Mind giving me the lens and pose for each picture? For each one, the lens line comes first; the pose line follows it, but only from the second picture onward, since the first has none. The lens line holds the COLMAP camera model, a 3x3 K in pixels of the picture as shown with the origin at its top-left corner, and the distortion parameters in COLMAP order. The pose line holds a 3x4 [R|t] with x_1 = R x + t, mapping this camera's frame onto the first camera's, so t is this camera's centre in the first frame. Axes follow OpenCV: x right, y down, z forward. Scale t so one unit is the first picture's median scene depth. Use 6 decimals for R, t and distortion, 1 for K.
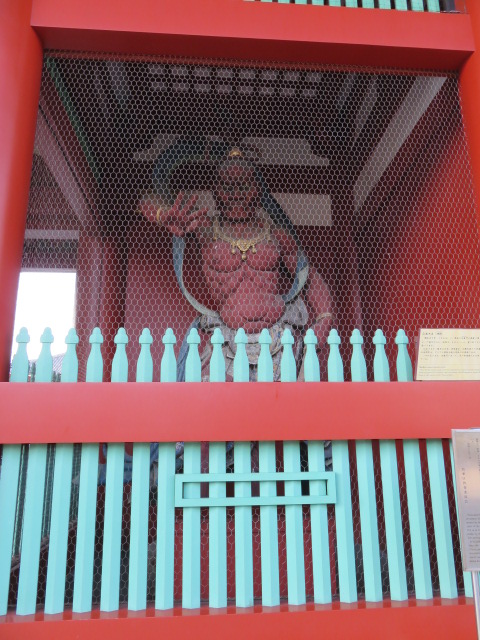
lens RADIAL K [[511.0, 0, 240.0], [0, 511.0, 320.0], [0, 0, 1]] dist [-0.005466, -0.004149]
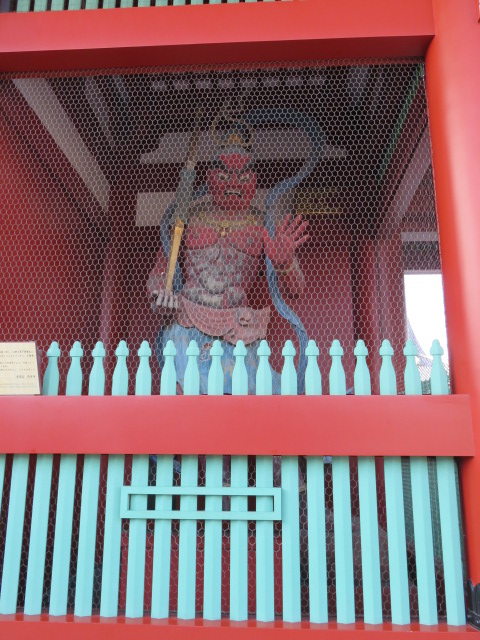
lens RADIAL K [[522.3, 0, 239.5], [0, 522.3, 343.6], [0, 0, 1]] dist [-0.015985, -0.003520]
pose [[0.989659, -0.012794, -0.142865, 0.245776], [0.016067, 0.999634, 0.021782, 0.001388], [0.142534, -0.023852, 0.989502, 0.018641]]
